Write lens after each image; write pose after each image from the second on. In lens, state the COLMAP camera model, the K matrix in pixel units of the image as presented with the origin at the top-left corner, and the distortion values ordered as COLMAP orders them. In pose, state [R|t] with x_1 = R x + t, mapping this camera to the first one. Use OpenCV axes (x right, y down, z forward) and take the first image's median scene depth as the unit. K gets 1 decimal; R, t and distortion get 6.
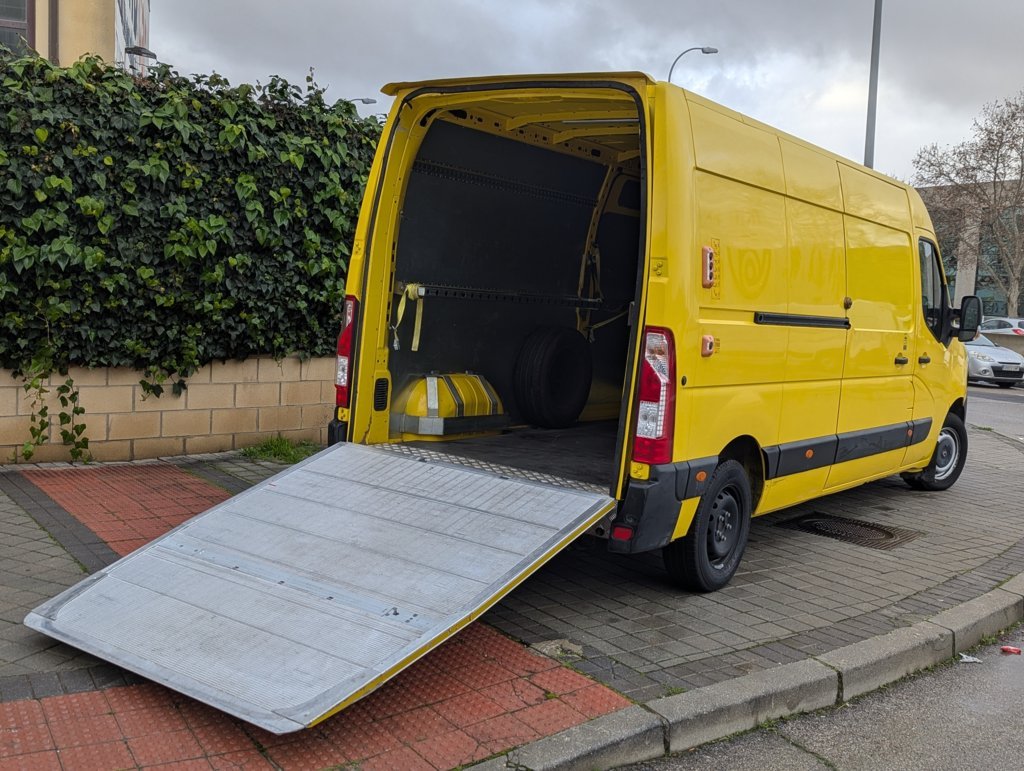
lens RADIAL K [[1096.4, 0, 497.8], [0, 1096.4, 378.4], [0, 0, 1]] dist [0.062707, -0.036076]
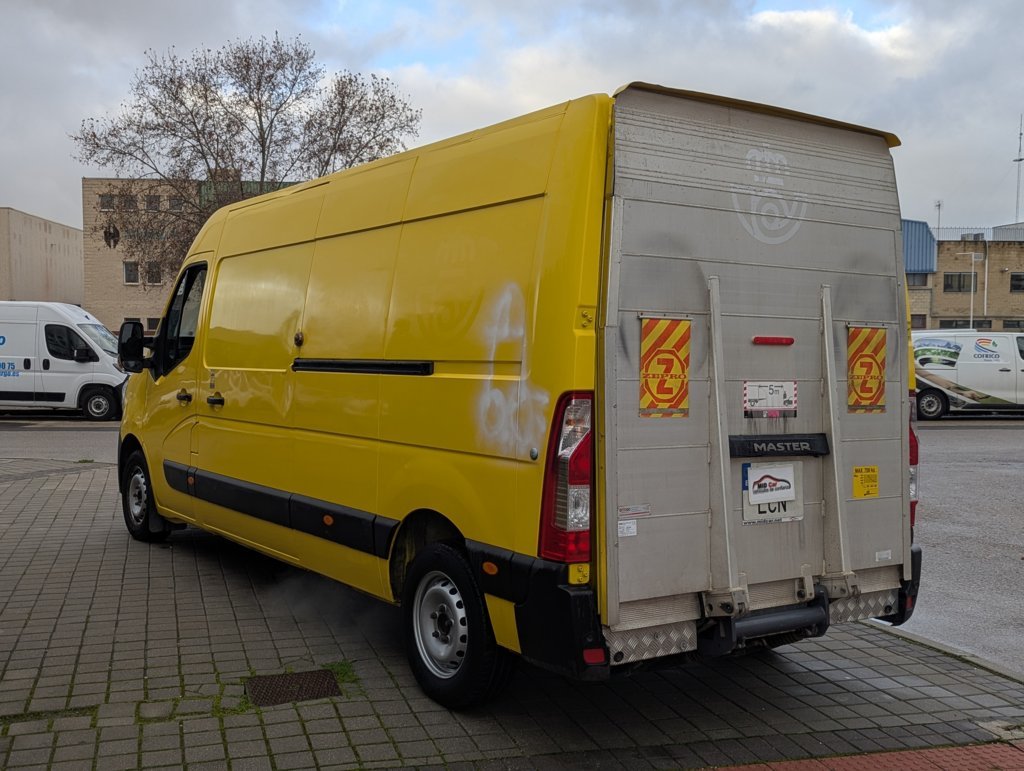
lens RADIAL K [[1096.4, 0, 497.8], [0, 1096.4, 378.4], [0, 0, 1]] dist [0.062707, -0.036076]
pose [[0.338379, -0.093911, 0.936312, -0.619505], [0.093158, 0.993463, 0.065977, -0.106460], [-0.936387, 0.064899, 0.344916, 0.666452]]
